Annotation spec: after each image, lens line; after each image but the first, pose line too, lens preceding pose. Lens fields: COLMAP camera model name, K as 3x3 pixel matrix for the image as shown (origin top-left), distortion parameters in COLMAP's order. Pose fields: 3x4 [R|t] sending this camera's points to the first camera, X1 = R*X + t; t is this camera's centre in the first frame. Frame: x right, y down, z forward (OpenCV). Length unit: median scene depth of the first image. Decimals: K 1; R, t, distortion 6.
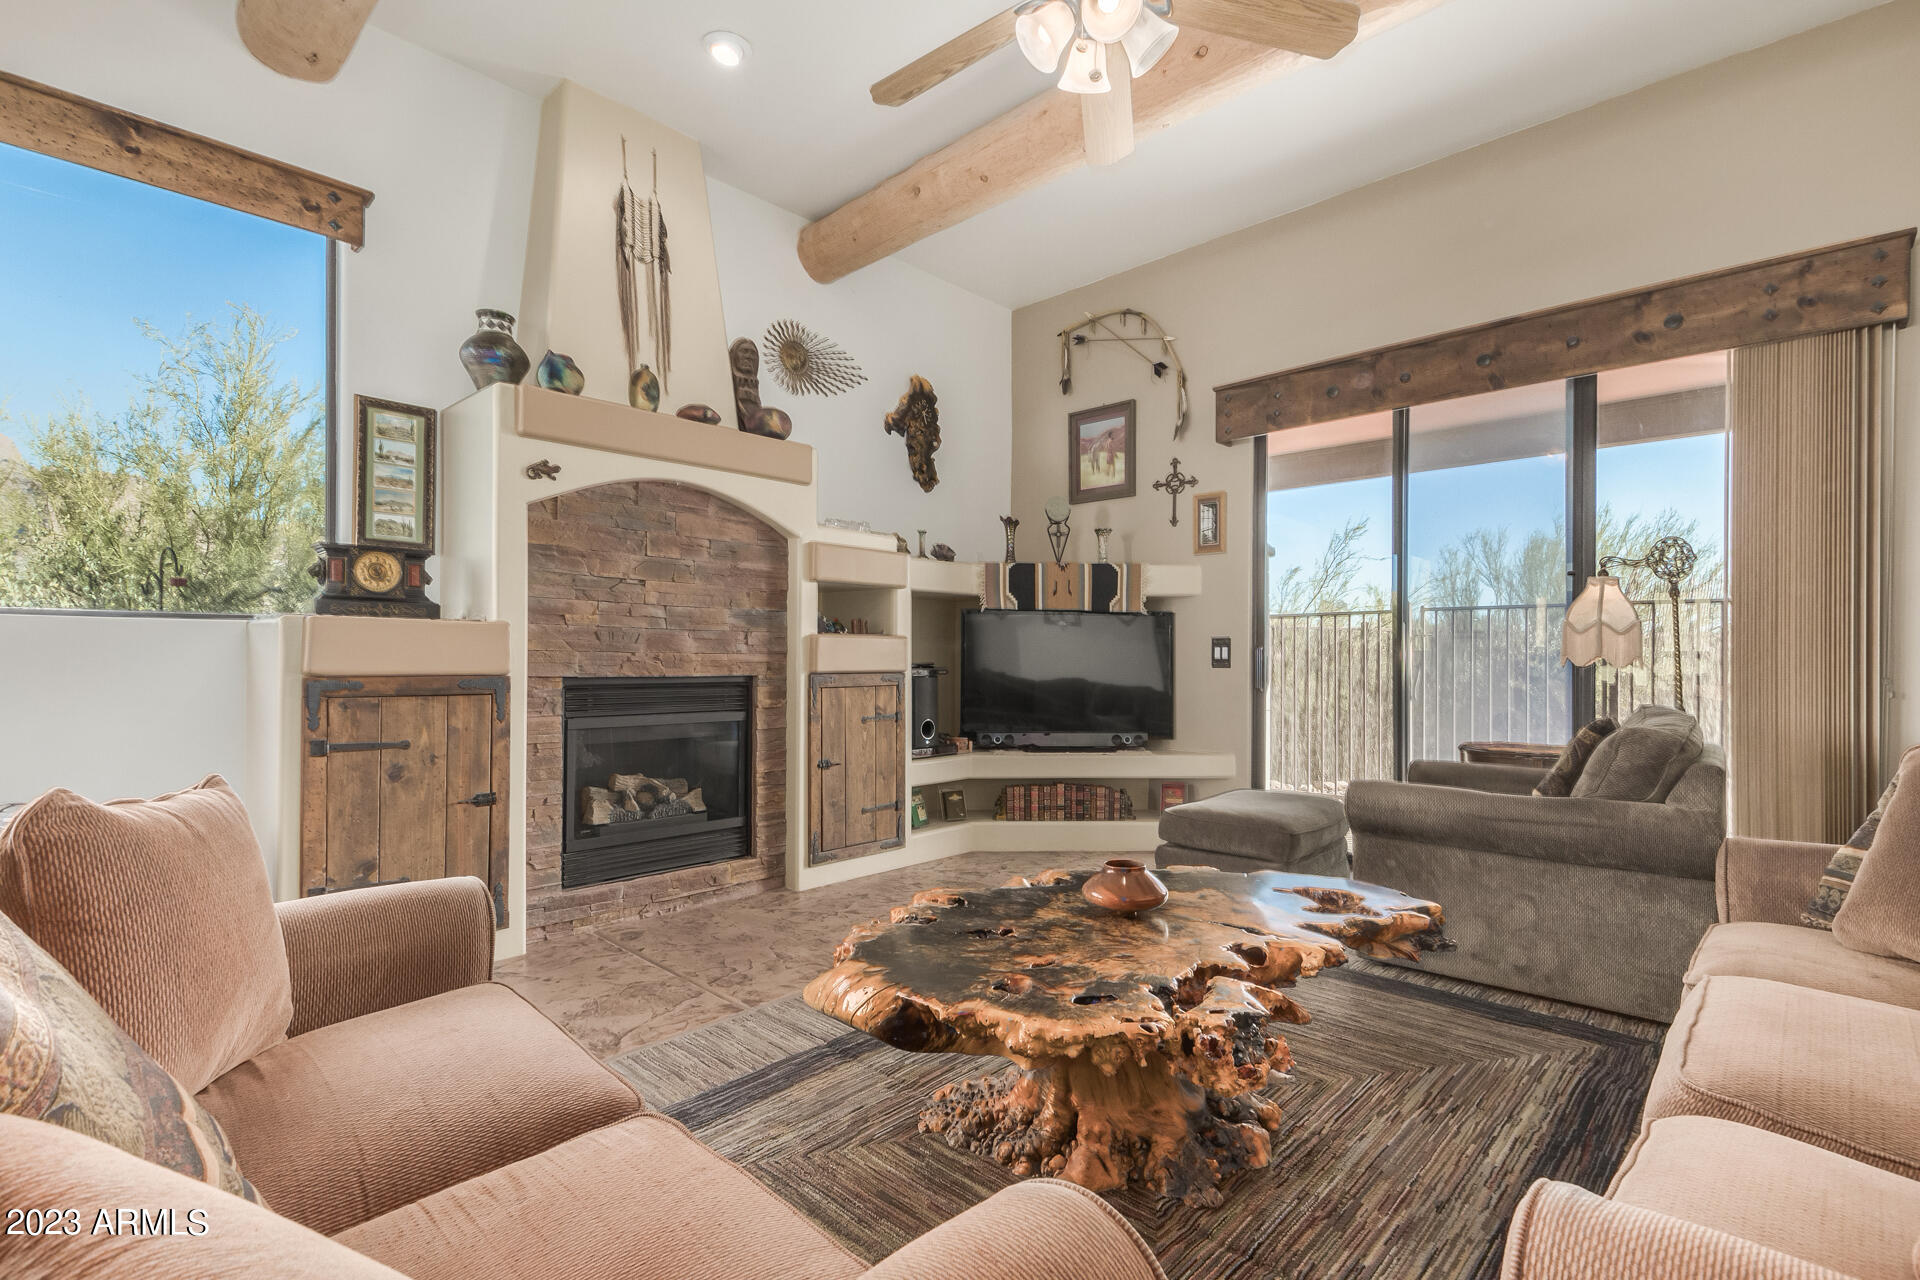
lens RADIAL K [[880.0, 0, 955.3], [0, 880.0, 649.2], [0, 0, 1]] dist [0.004201, -0.007294]
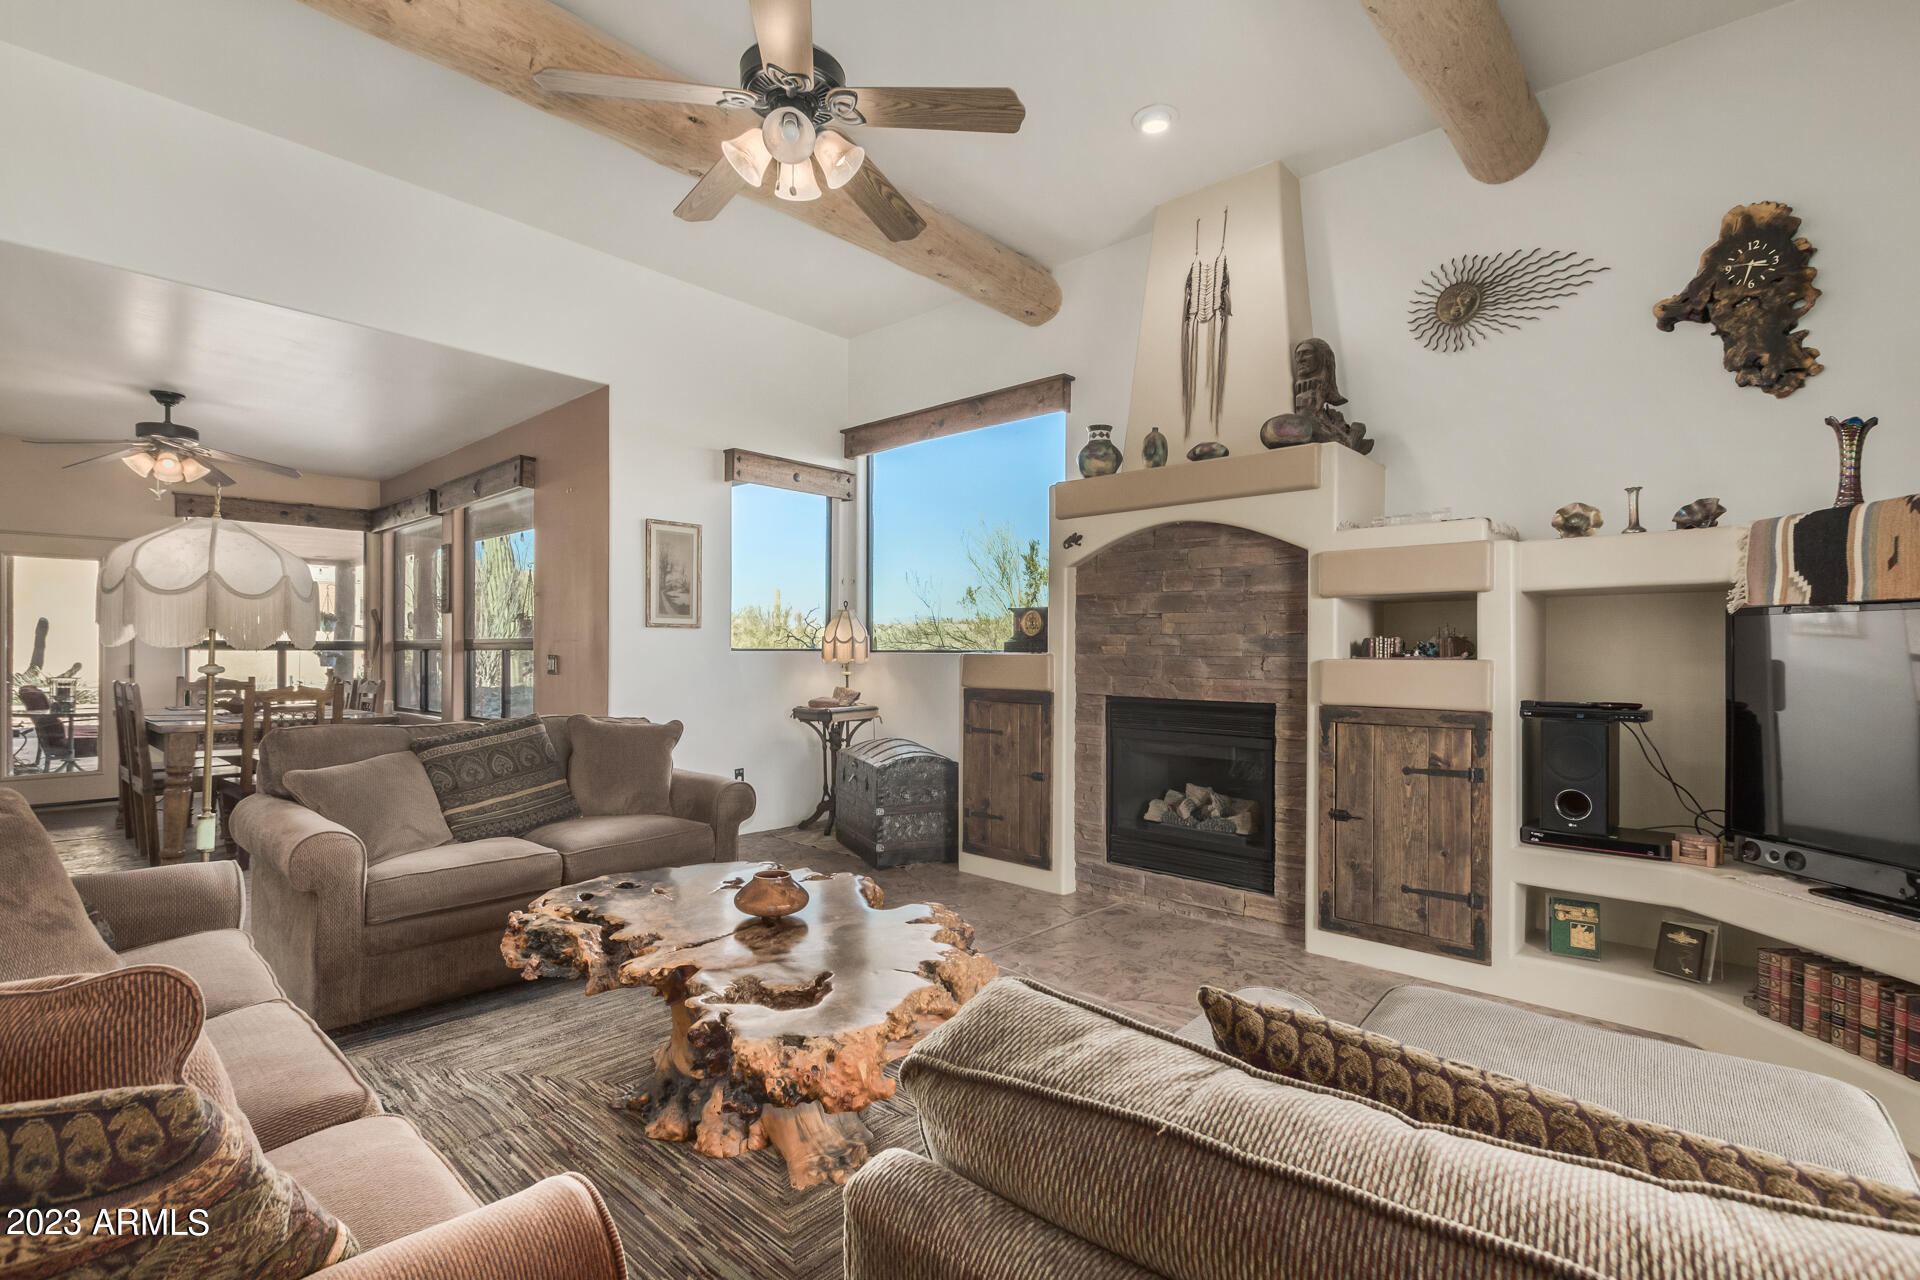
lens RADIAL K [[888.4, 0, 959.7], [0, 888.4, 651.9], [0, 0, 1]] dist [0.017655, -0.009705]
pose [[0.026491, -0.006235, -0.999630, 0.743627], [0.002318, 0.999978, -0.006176, -0.021097], [0.999646, -0.002154, 0.026505, 0.663311]]
